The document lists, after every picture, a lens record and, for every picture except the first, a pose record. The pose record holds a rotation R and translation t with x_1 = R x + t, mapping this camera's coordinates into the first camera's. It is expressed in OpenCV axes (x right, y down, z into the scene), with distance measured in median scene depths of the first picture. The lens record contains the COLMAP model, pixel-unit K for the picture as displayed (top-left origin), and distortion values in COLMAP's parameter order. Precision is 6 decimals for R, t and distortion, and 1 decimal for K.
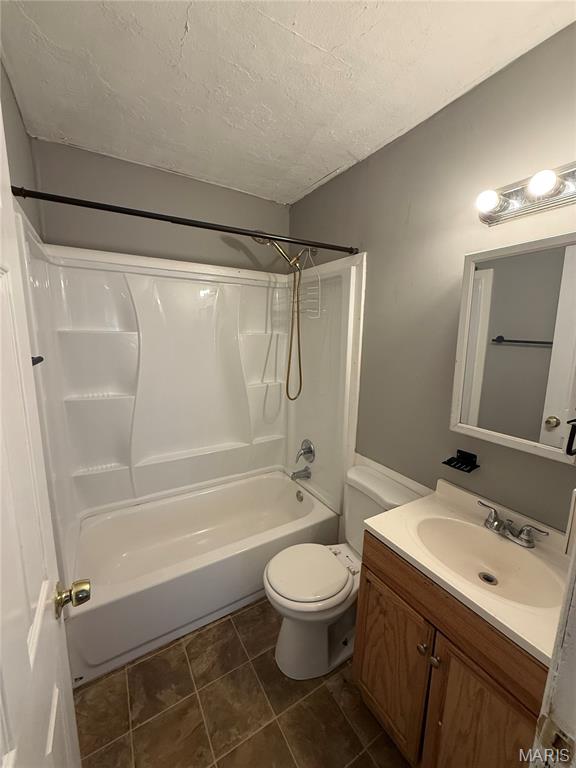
lens RADIAL K [[305.1, 0, 286.9], [0, 305.1, 382.9], [0, 0, 1]] dist [-0.003305, 0.000760]
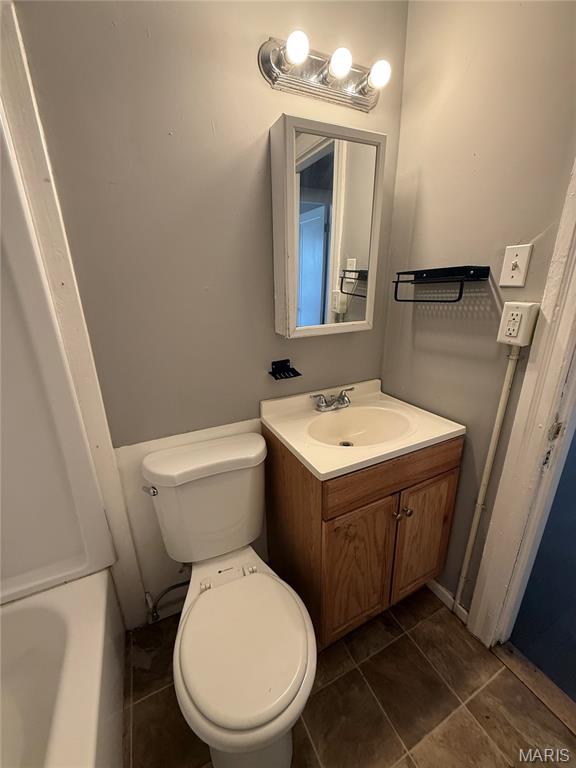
lens RADIAL K [[305.1, 0, 287.4], [0, 305.1, 383.8], [0, 0, 1]] dist [-0.003305, 0.000760]
pose [[0.075808, -0.328862, 0.941330, -0.343112], [0.179024, 0.933195, 0.311603, -0.003440], [-0.980920, 0.144899, 0.129618, 0.841717]]
